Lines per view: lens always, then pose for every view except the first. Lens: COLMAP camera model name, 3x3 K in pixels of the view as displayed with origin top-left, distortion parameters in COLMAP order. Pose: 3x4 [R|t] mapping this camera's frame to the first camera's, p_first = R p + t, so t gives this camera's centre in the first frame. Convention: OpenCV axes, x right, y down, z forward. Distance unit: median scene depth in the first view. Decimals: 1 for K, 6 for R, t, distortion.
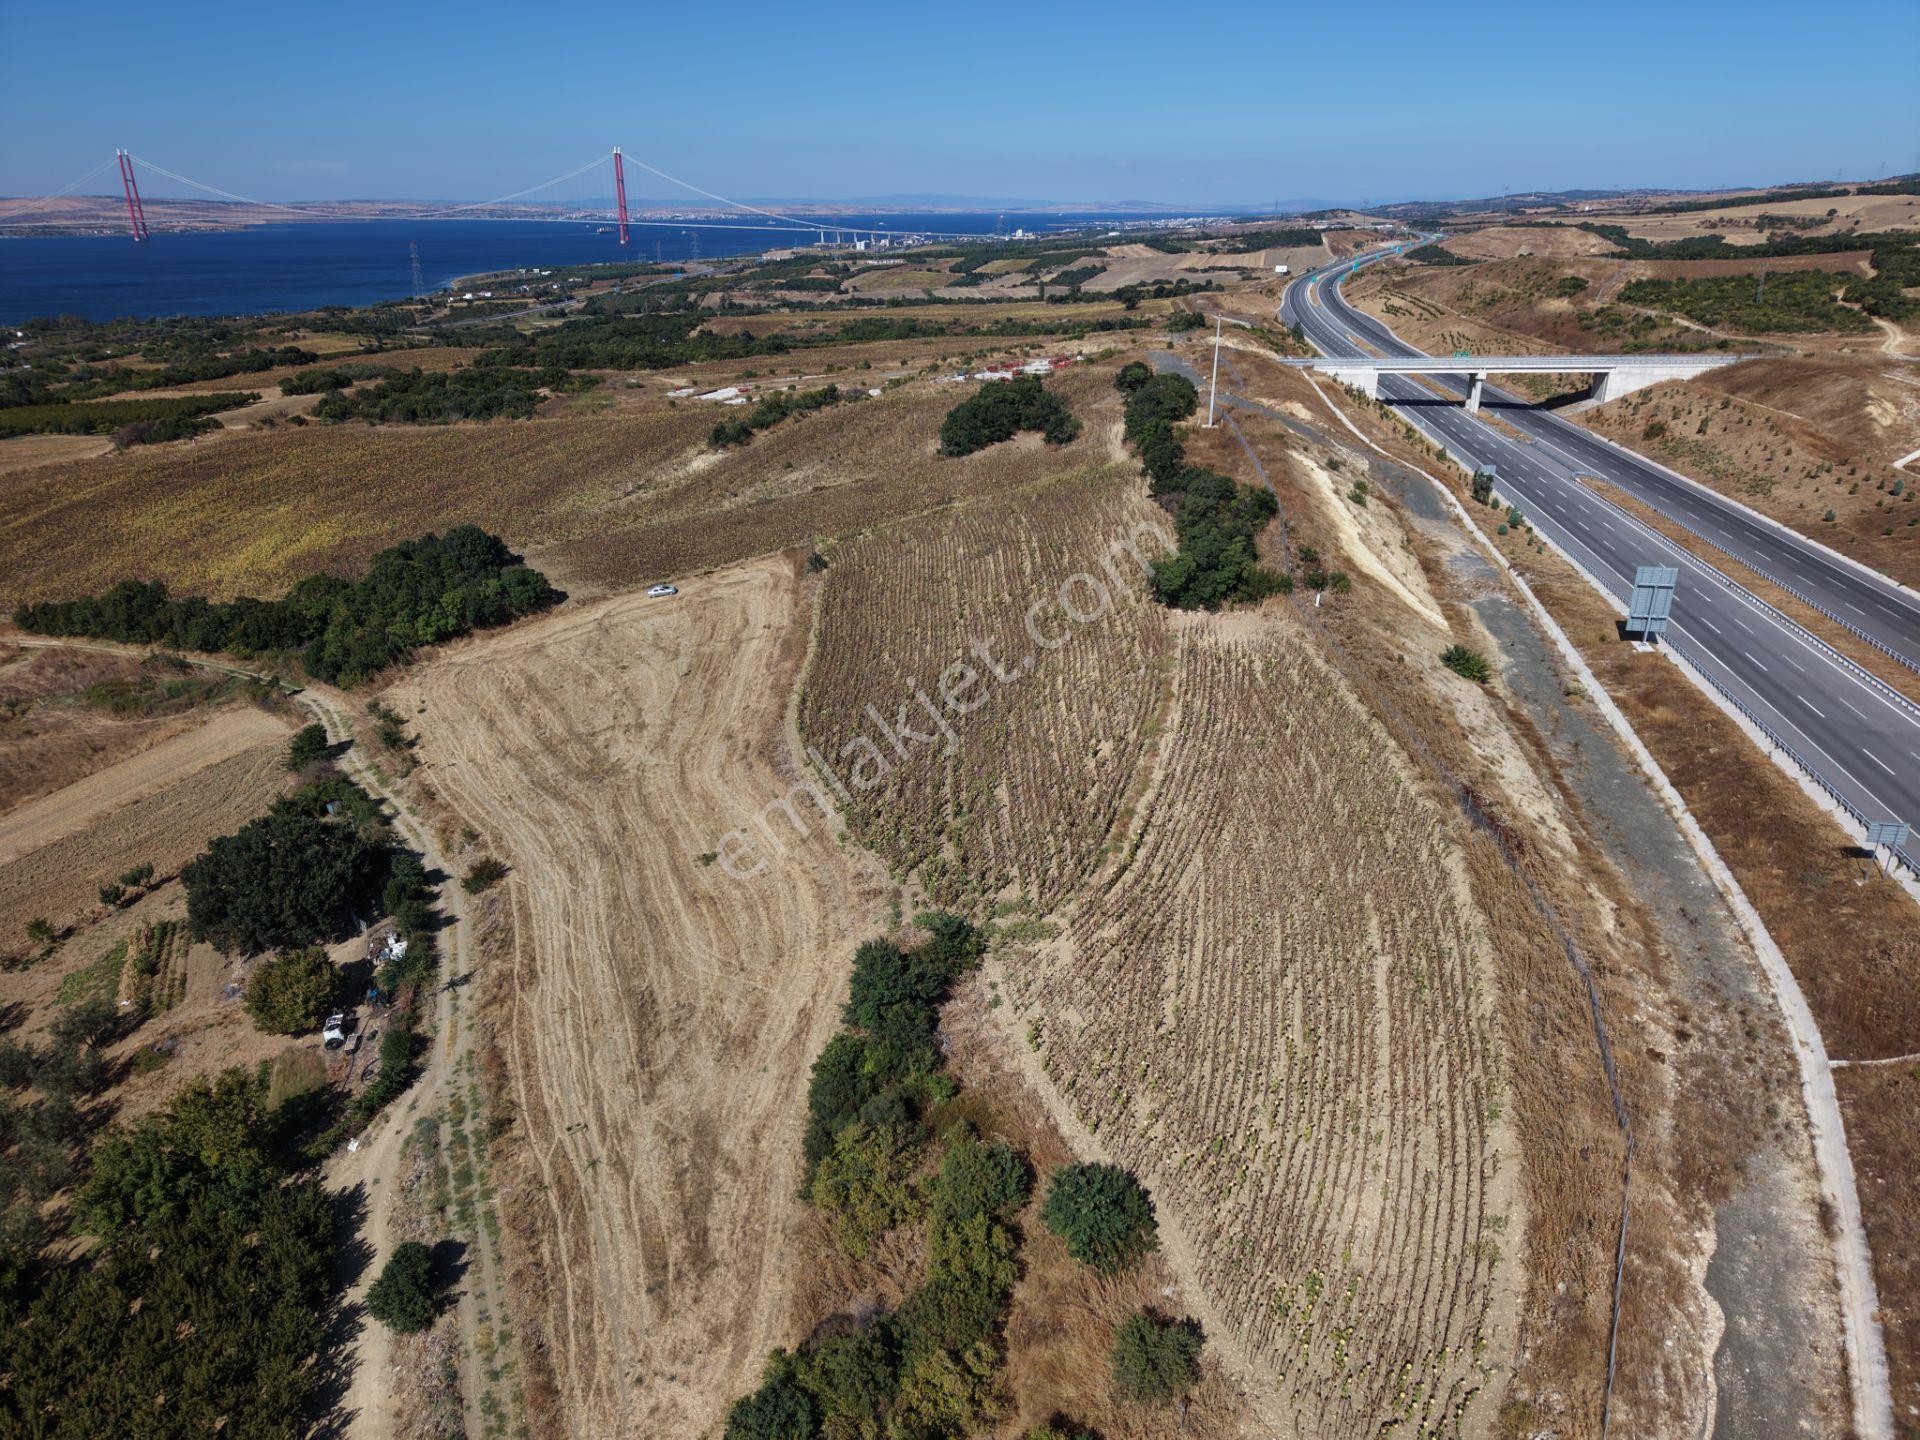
lens RADIAL K [[1280.8, 0, 958.5], [0, 1280.8, 727.7], [0, 0, 1]] dist [0.020452, -0.015794]
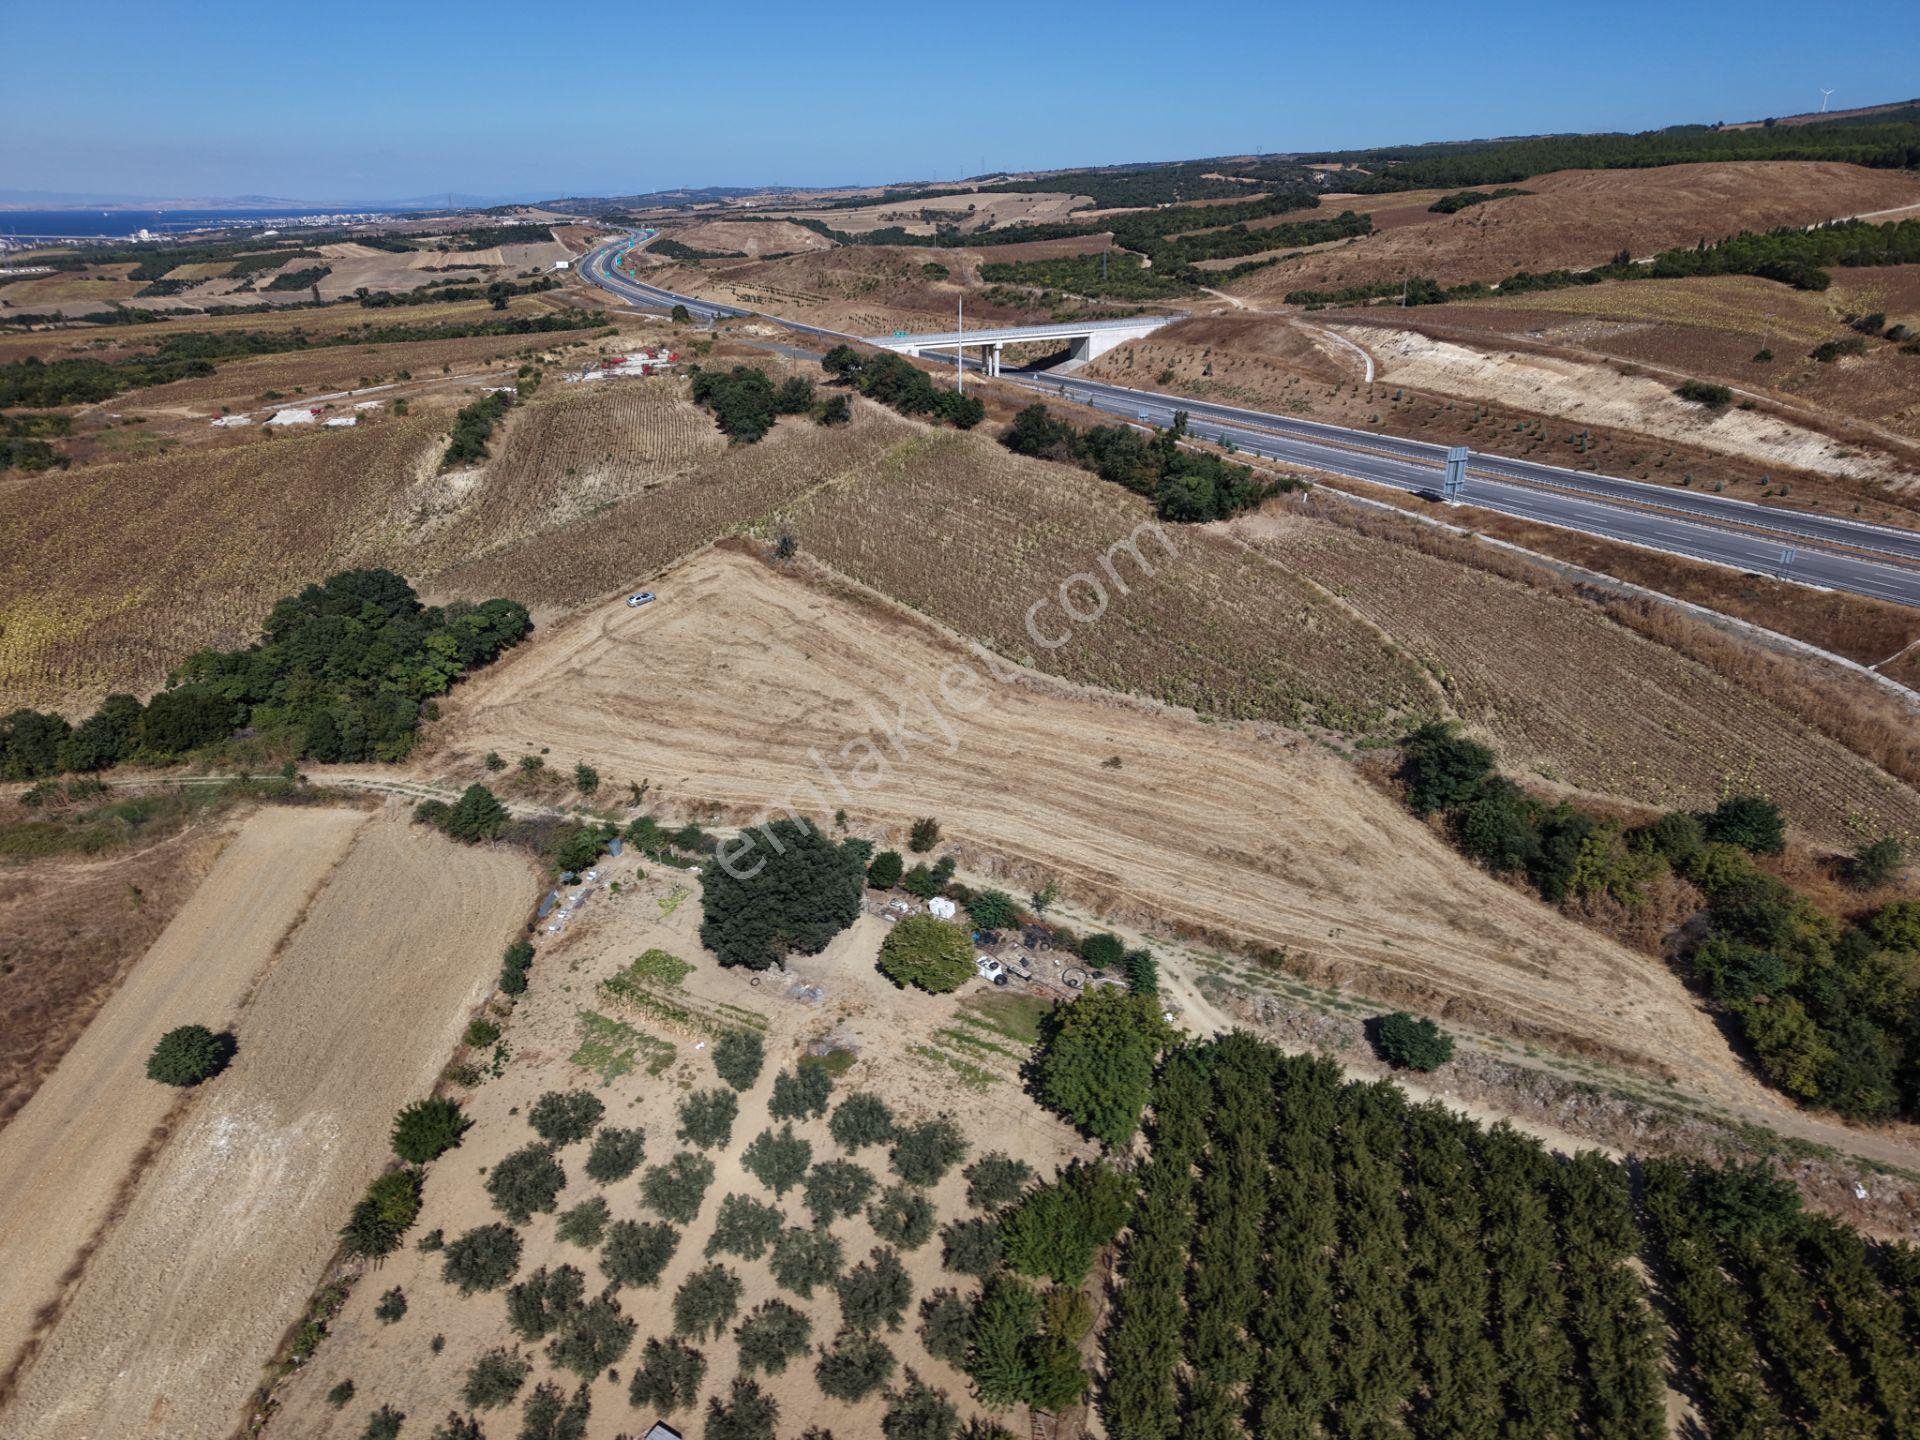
lens RADIAL K [[1291.6, 0, 960.0], [0, 1291.6, 720.0], [0, 0, 1]] dist [0.021454, -0.019283]
pose [[0.828172, -0.211679, 0.518964, -0.412512], [0.214421, 0.975159, 0.055579, -0.014148], [-0.517837, 0.065248, 0.852987, 0.031113]]
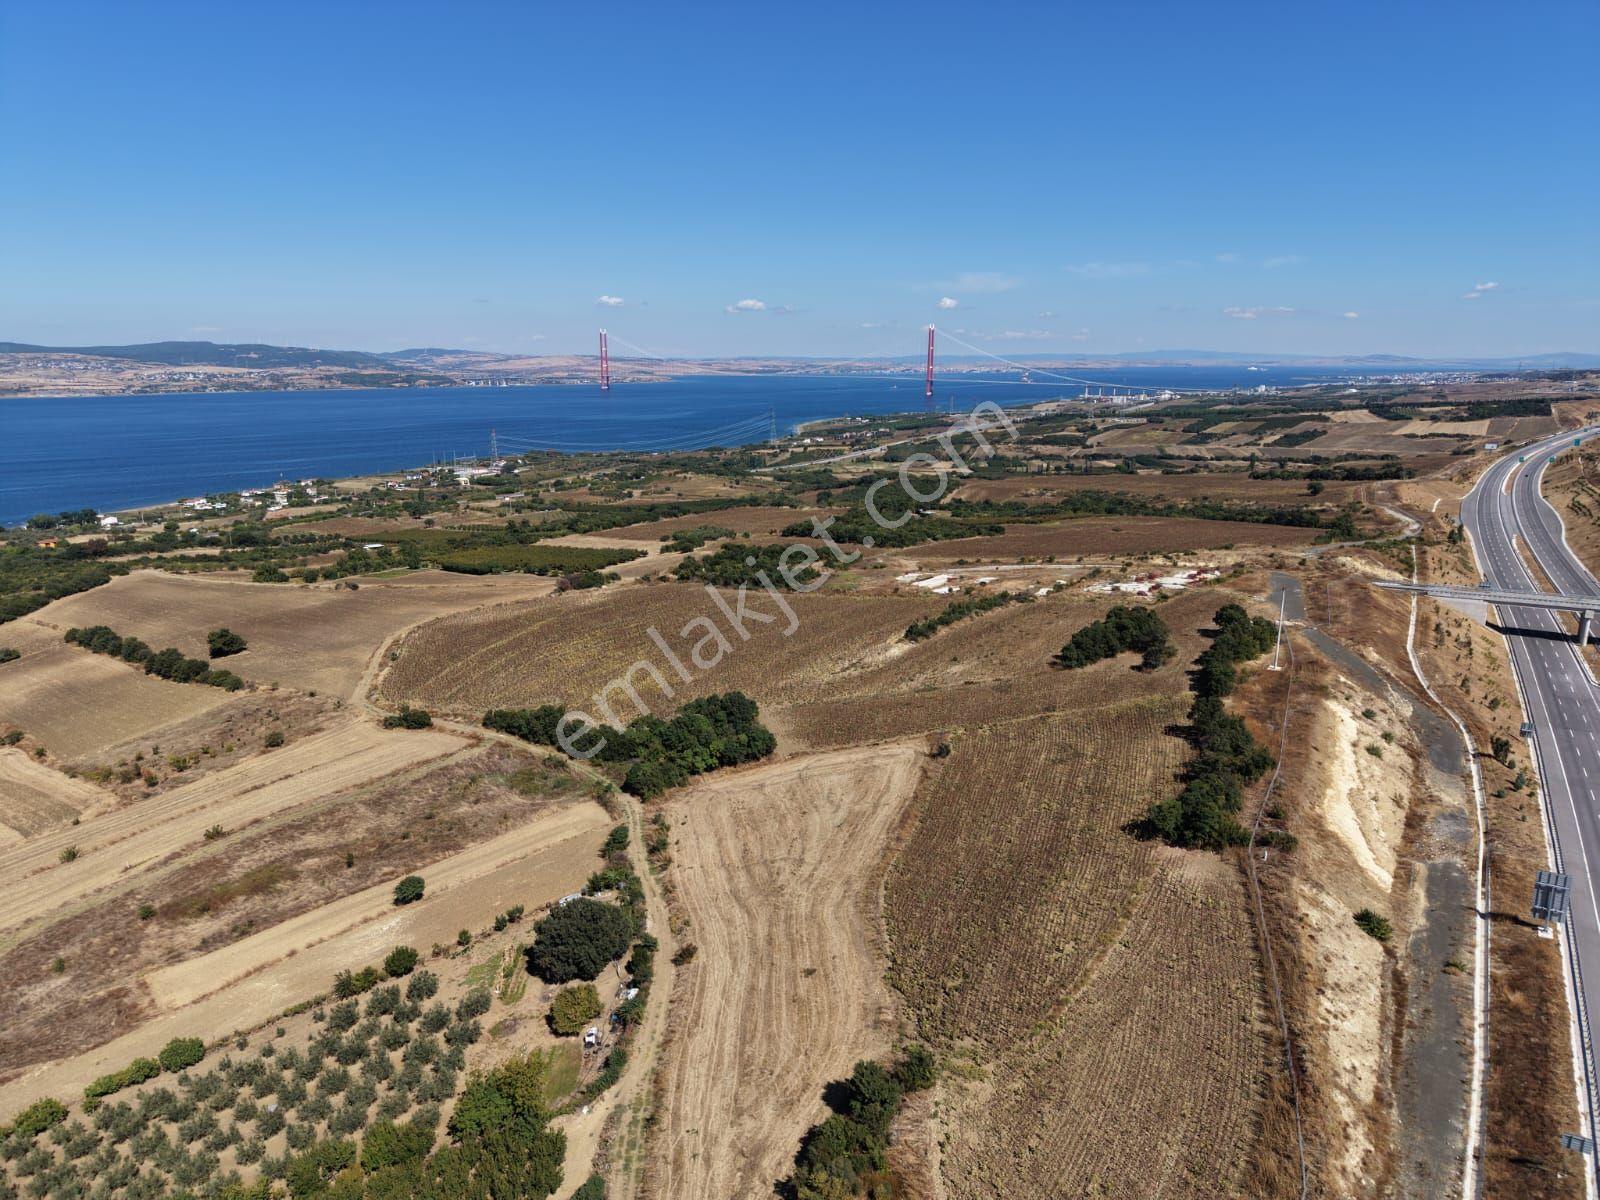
lens RADIAL K [[1068.0, 0, 799.4], [0, 1068.0, 609.5], [0, 0, 1]] dist [0.027696, -0.029448]
pose [[0.935963, 0.082015, -0.342414, 0.100444], [-0.134226, 0.982167, -0.131648, -0.076563], [0.325511, 0.169179, 0.930280, -0.156972]]
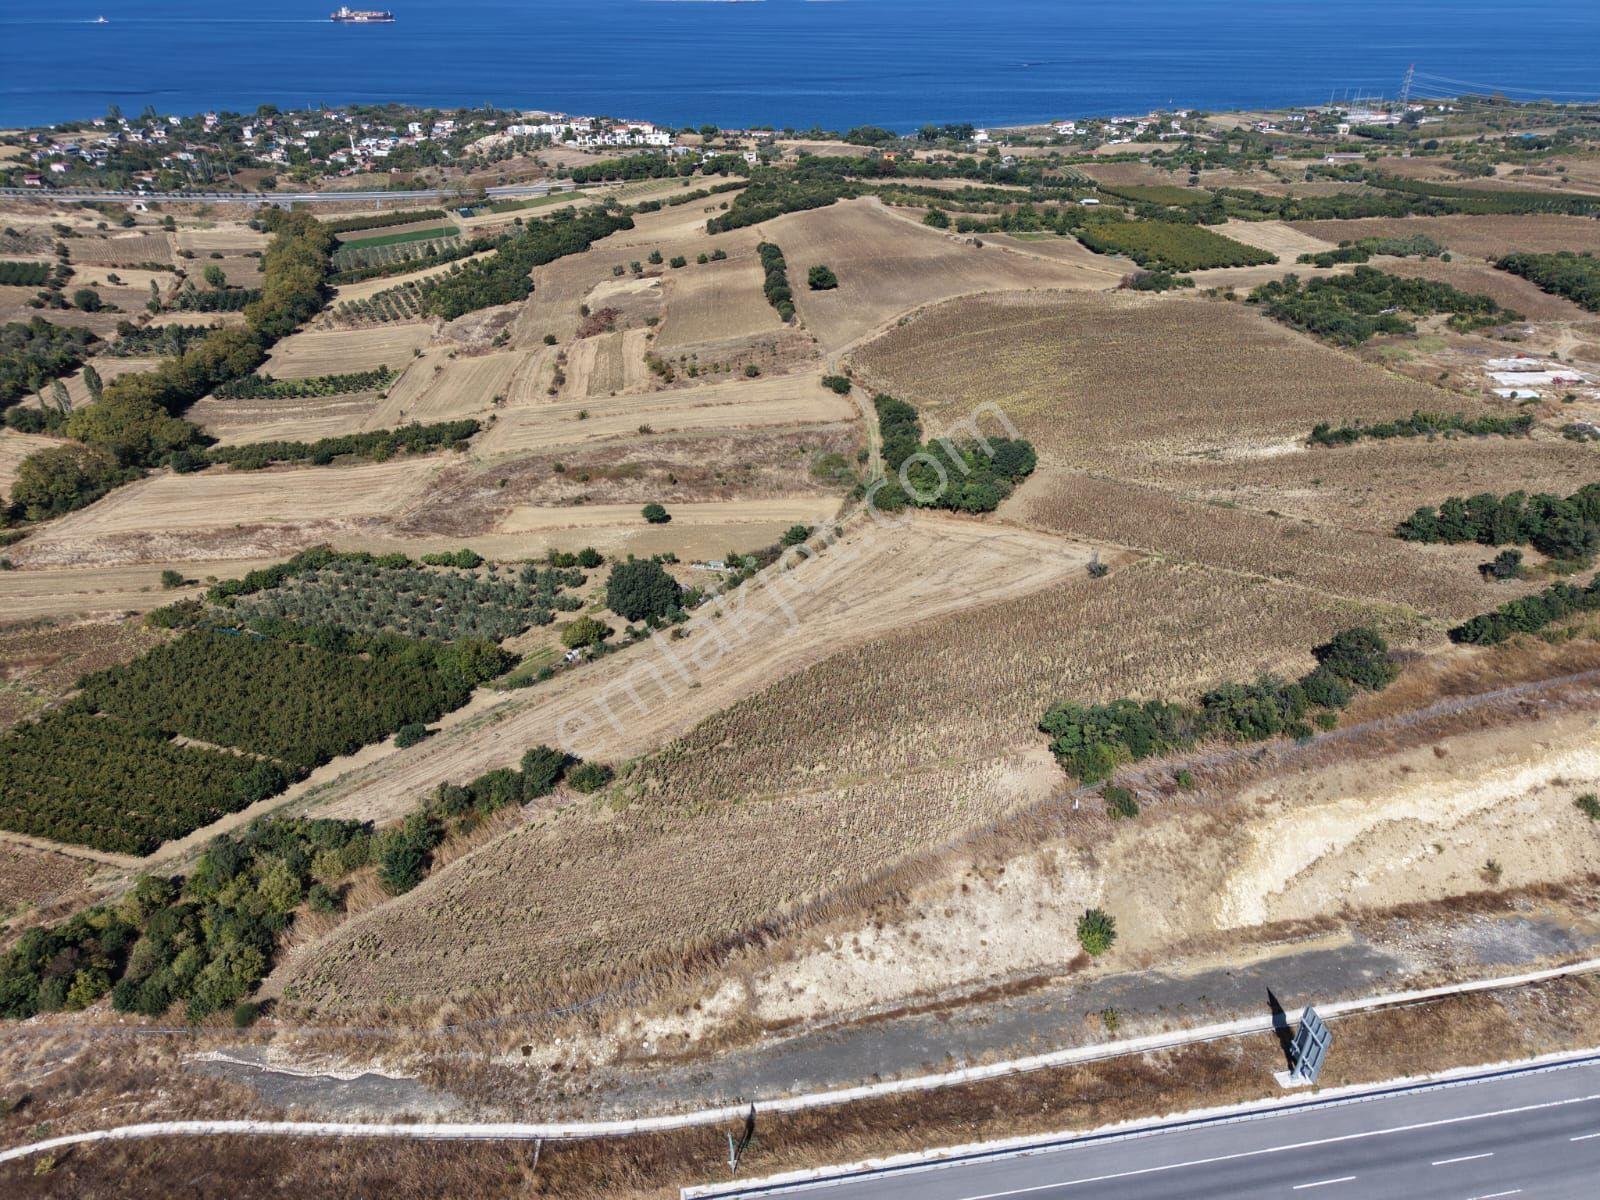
lens RADIAL K [[1071.2, 0, 798.2], [0, 1071.2, 600.0], [0, 0, 1]] dist [0.022784, -0.019799]
pose [[0.372991, 0.481518, -0.793107, 0.467661], [-0.351473, 0.864416, 0.359517, -0.279422], [0.858688, 0.144659, 0.491660, 0.157406]]
